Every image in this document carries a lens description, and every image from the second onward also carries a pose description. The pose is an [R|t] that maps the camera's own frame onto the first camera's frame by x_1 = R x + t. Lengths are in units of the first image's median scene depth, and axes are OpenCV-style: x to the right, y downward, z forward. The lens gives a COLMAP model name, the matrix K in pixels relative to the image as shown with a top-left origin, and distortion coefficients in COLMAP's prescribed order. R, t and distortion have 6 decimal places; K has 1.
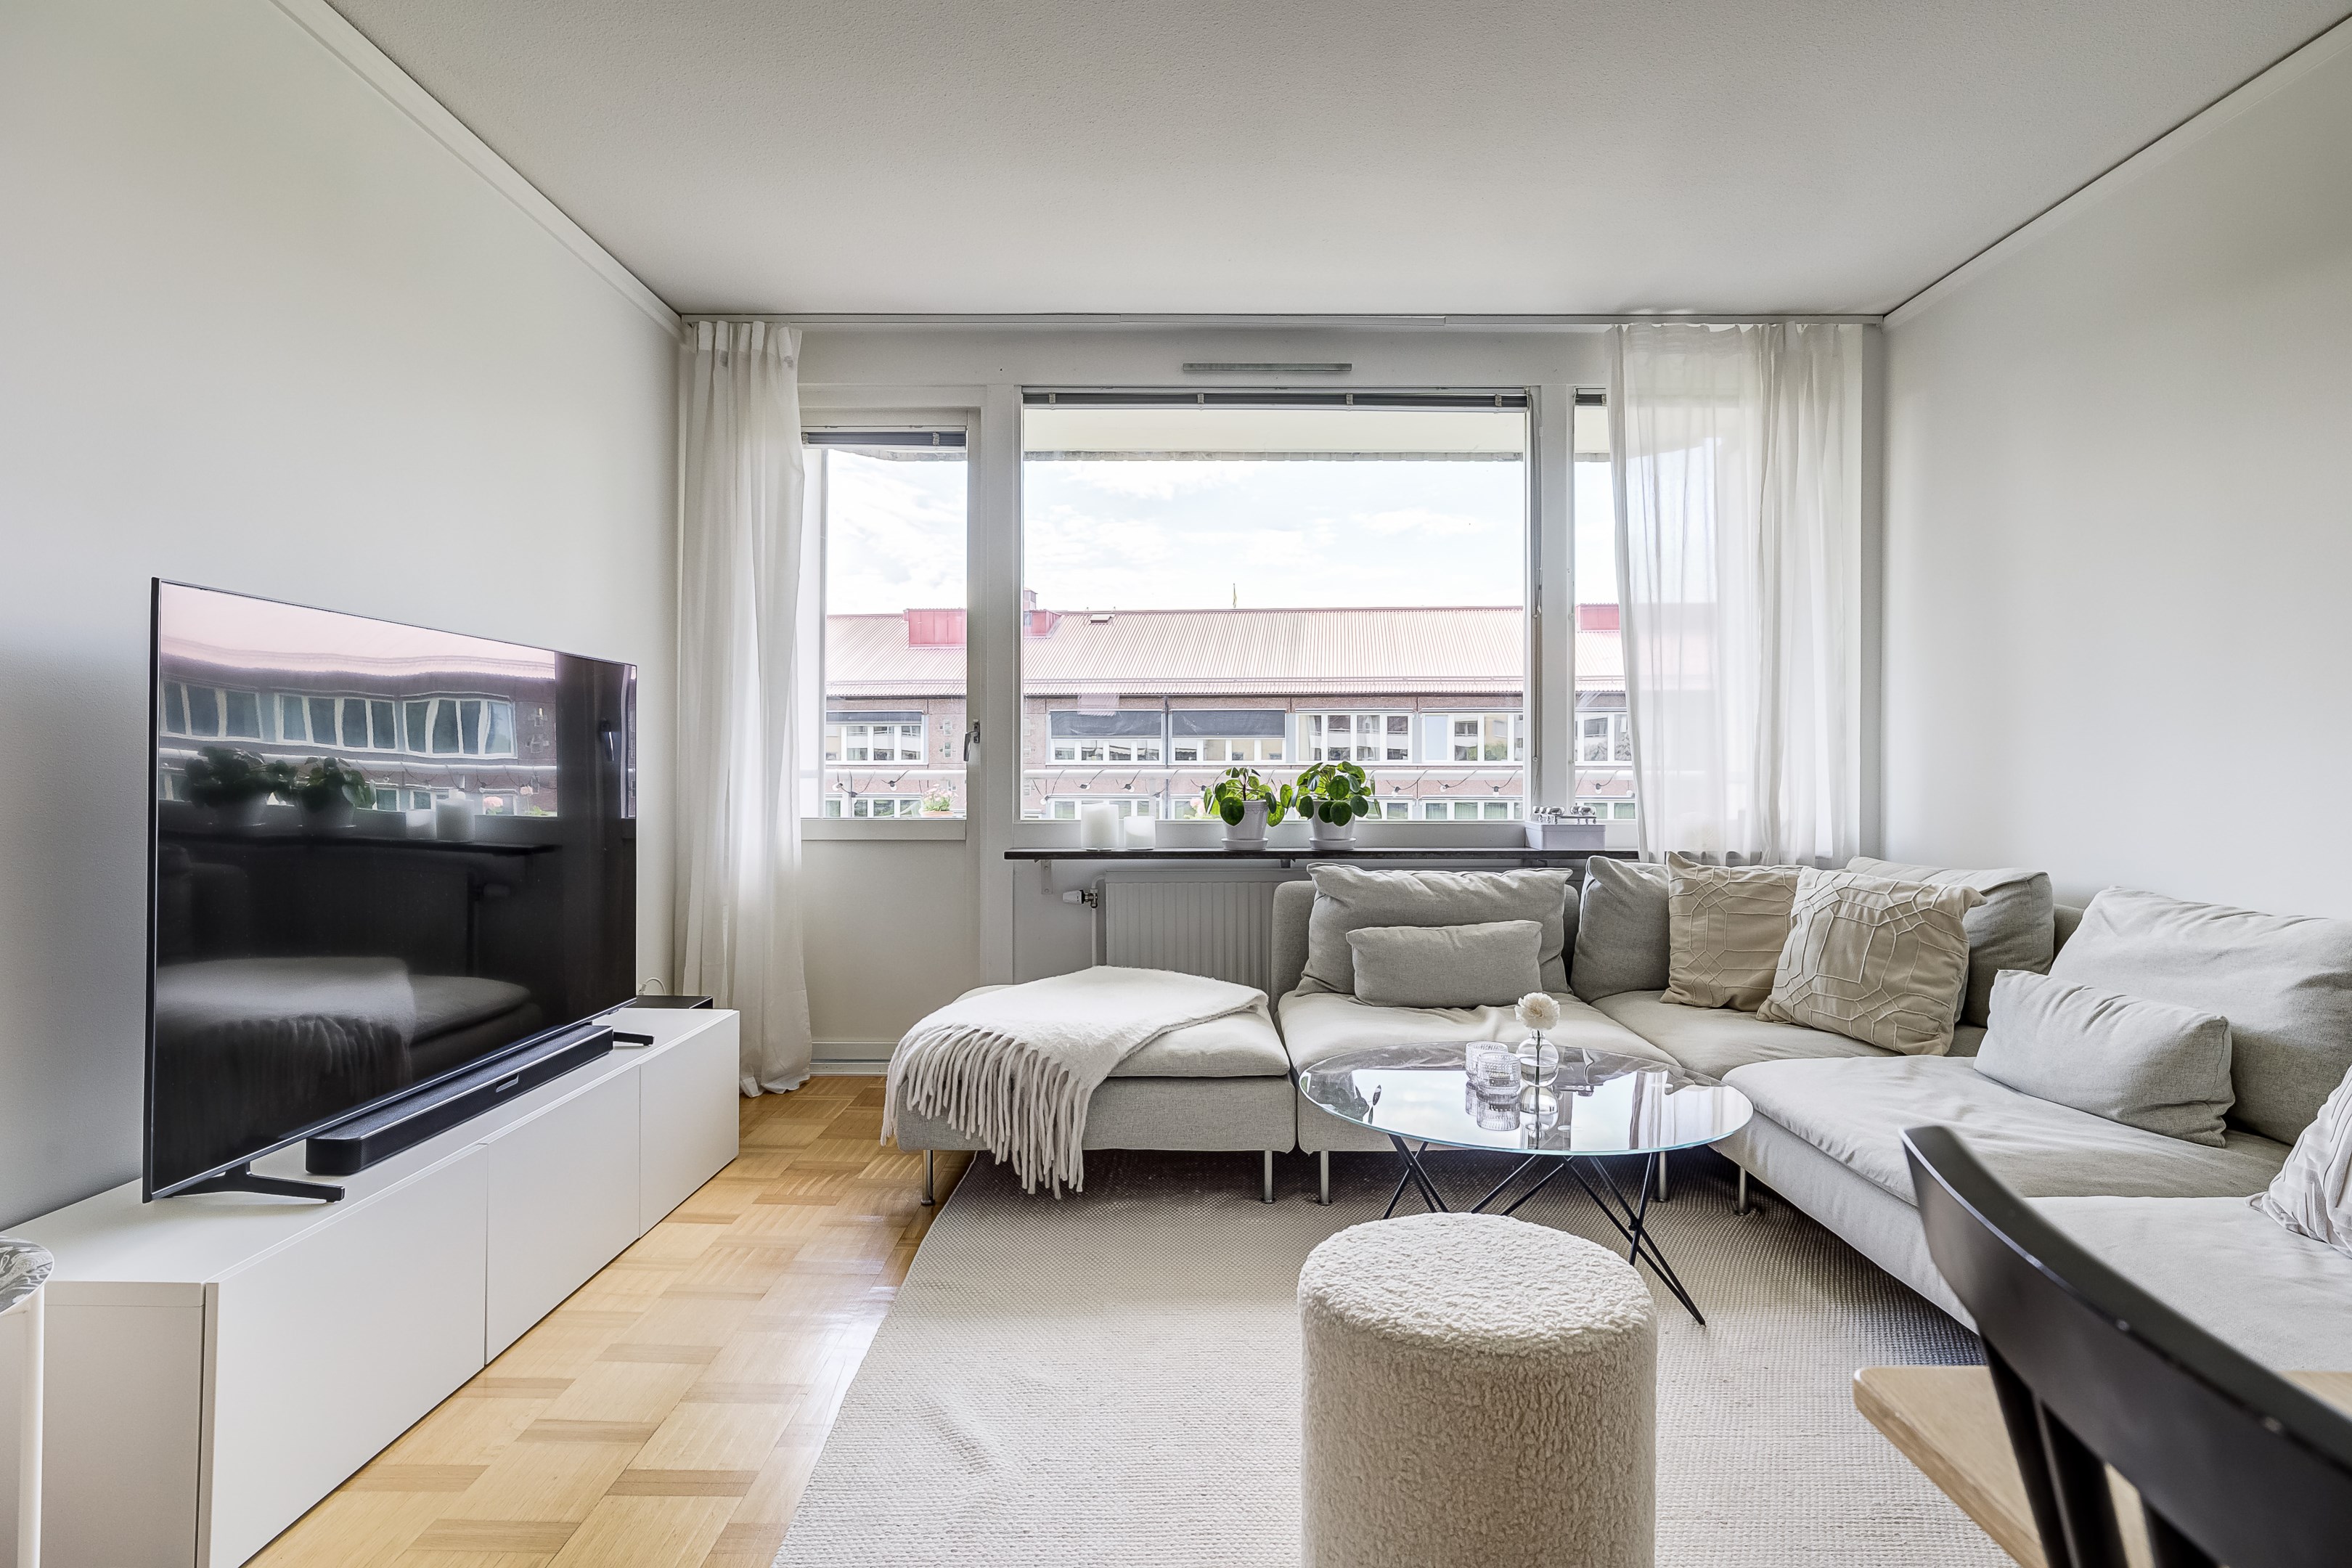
lens RADIAL K [[1292.4, 0, 1163.7], [0, 1292.4, 762.0], [0, 0, 1]] dist [-0.023013, 0.012268]
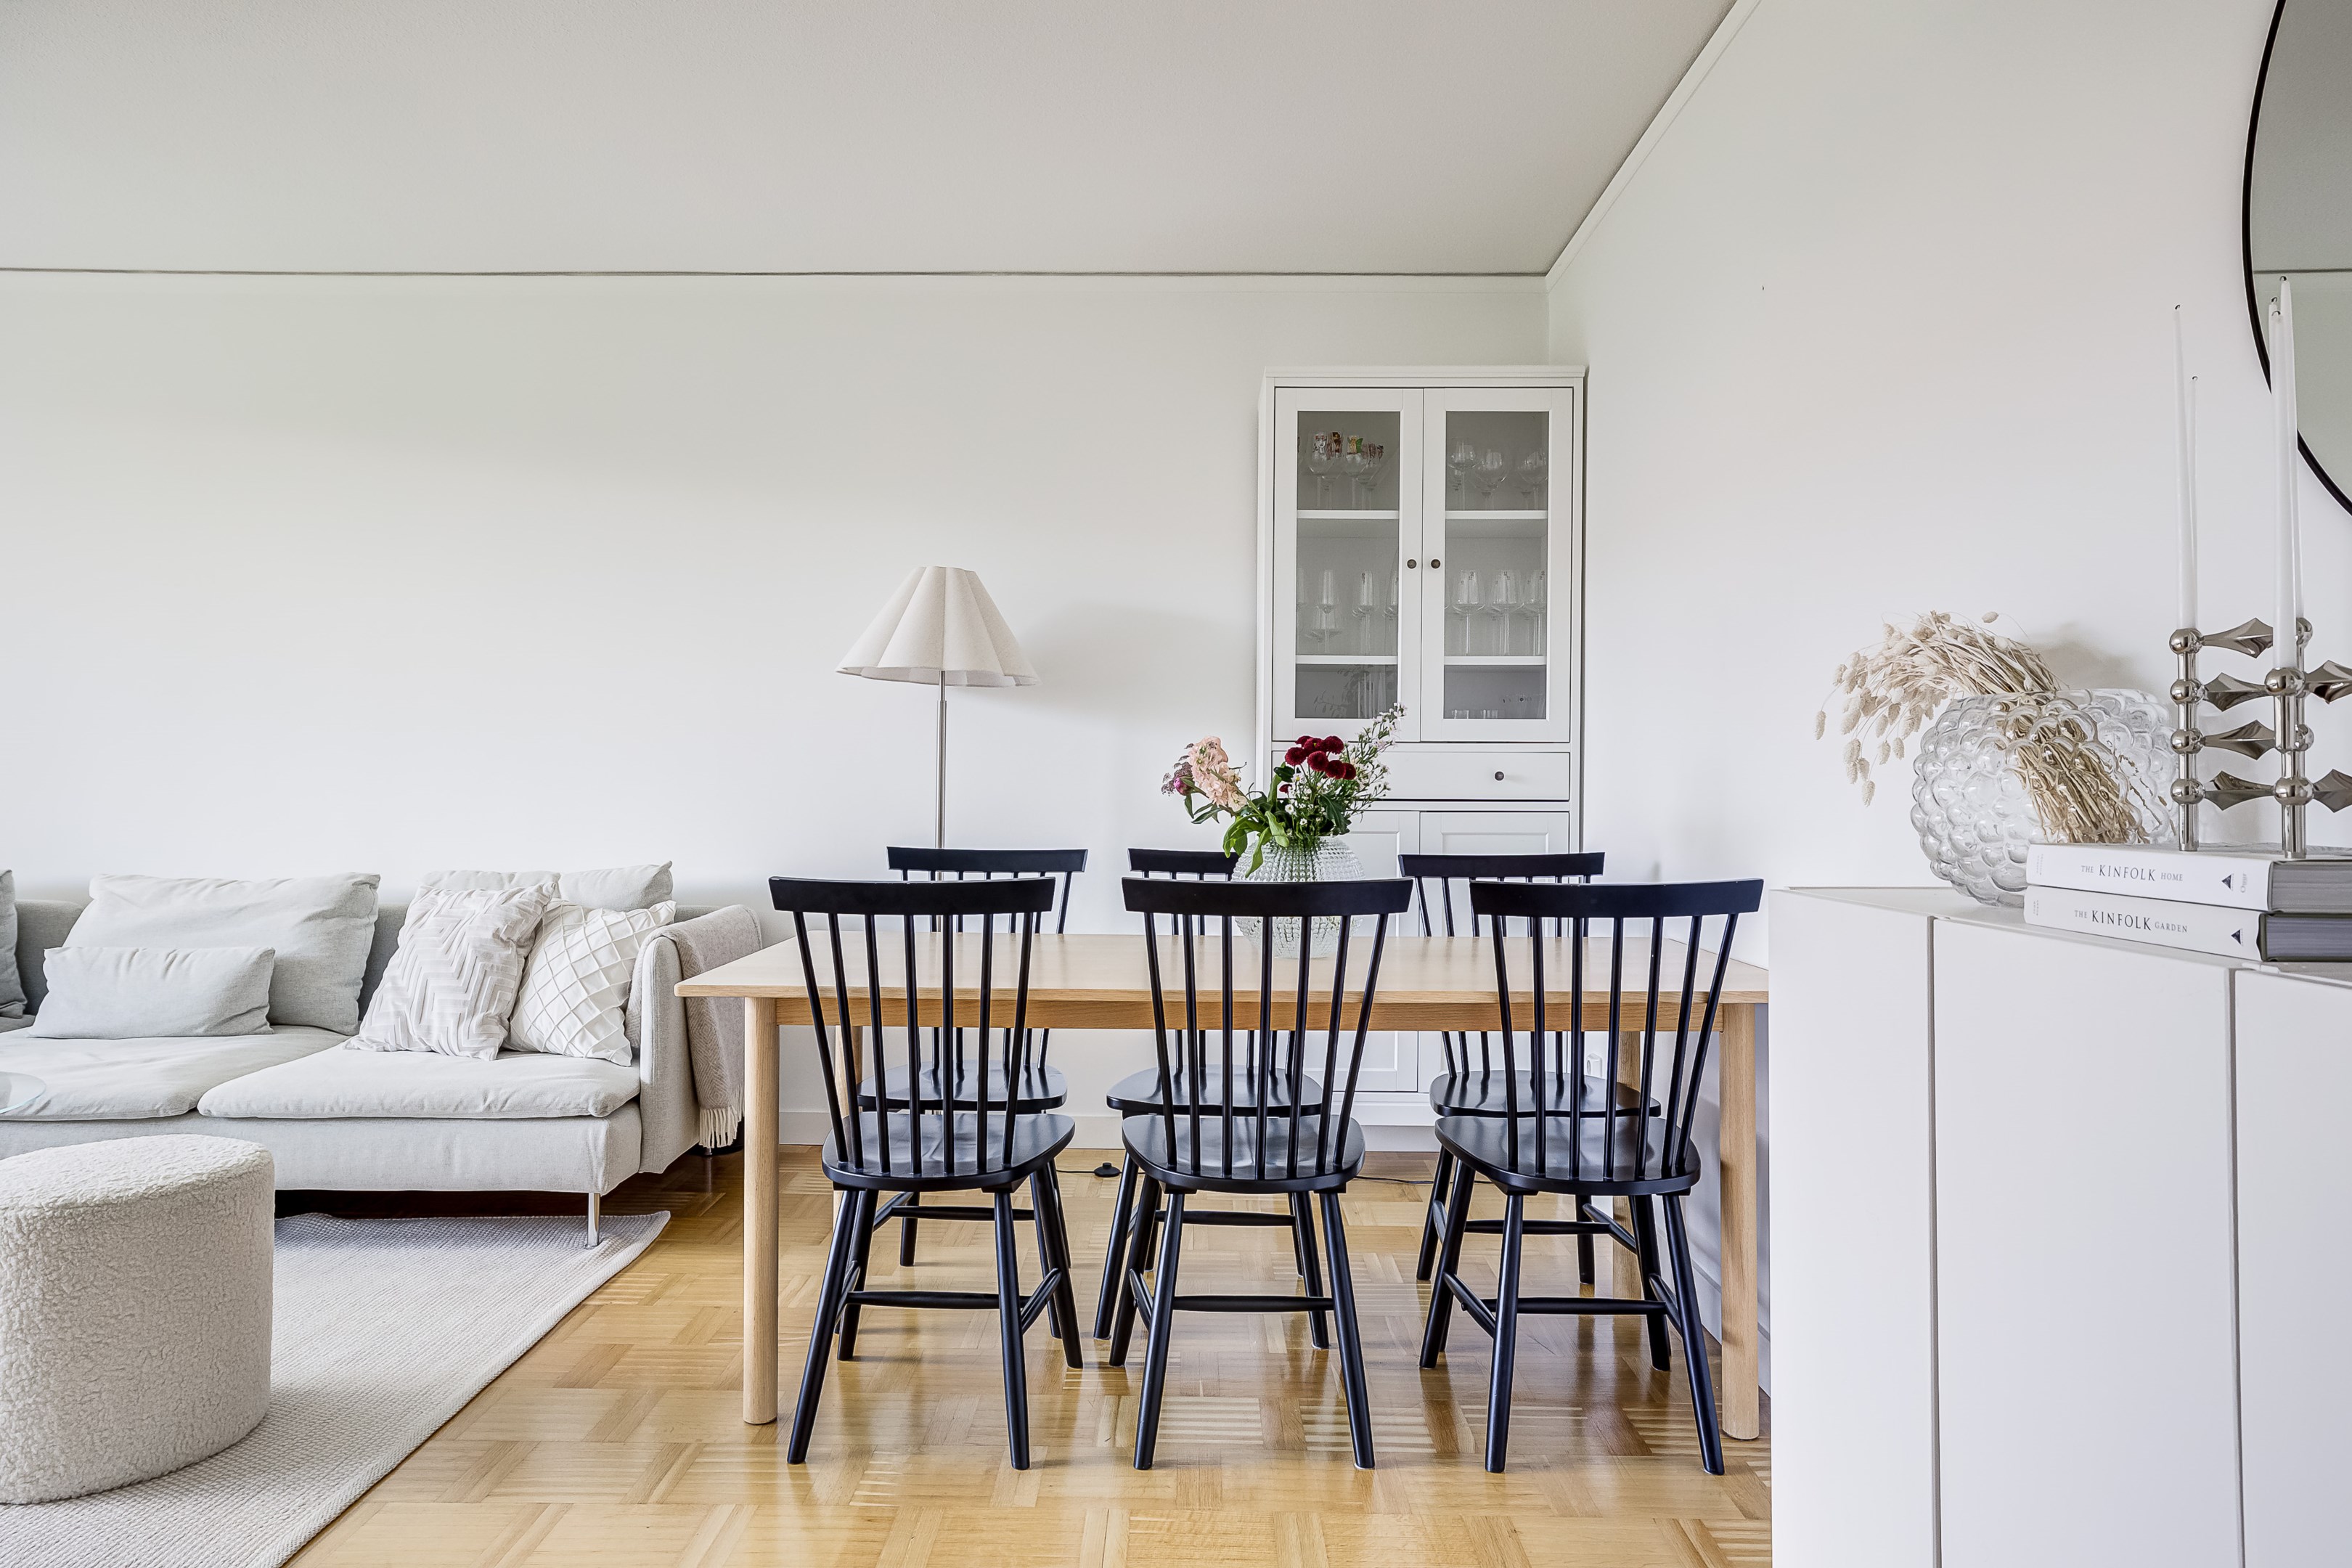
lens RADIAL K [[1483.7, 0, 1175.9], [0, 1483.7, 776.6], [0, 0, 1]] dist [-0.012203, 0.019168]
pose [[0.004704, 0.004986, 0.999977, -0.467501], [-0.012367, 0.999911, -0.004928, -0.001594], [-0.999912, -0.012343, 0.004765, -0.027549]]
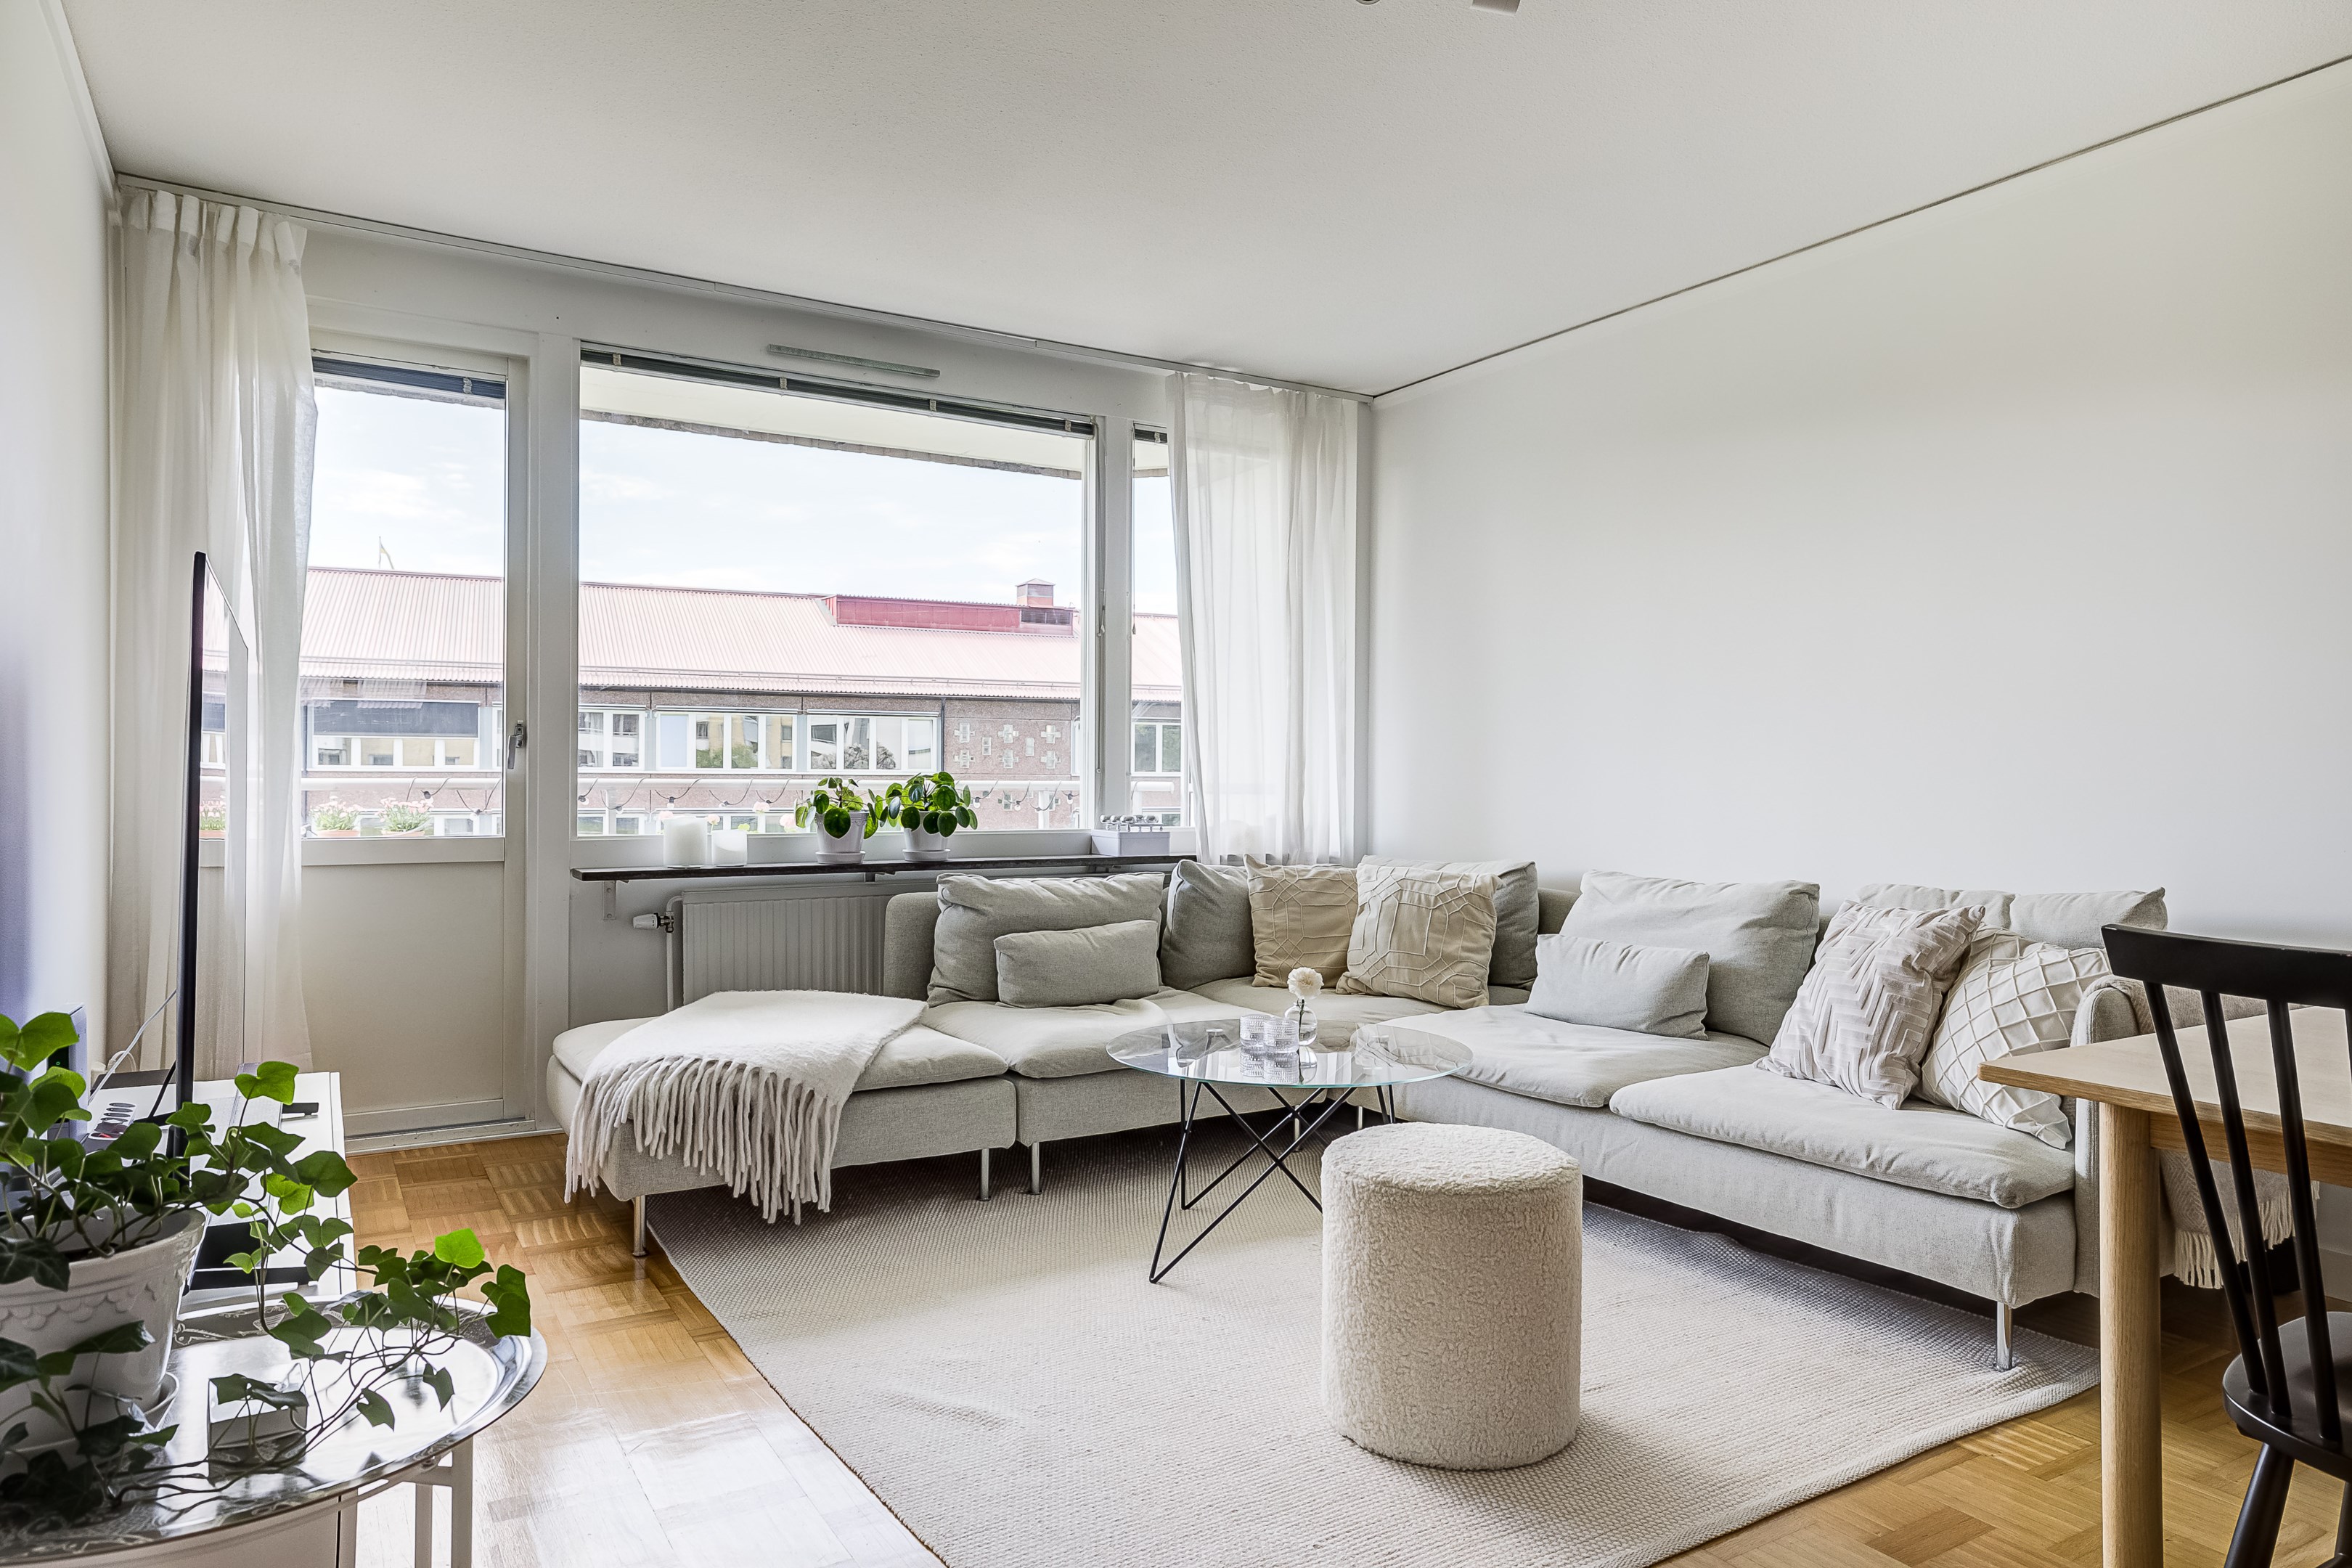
lens RADIAL K [[1483.7, 0, 1170.8], [0, 1483.7, 768.8], [0, 0, 1]] dist [-0.012203, 0.019168]
pose [[0.852609, 0.006951, 0.522502, -0.308486], [-0.006664, 0.999975, -0.002429, -0.001388], [-0.522506, -0.001411, 0.852634, -0.066548]]
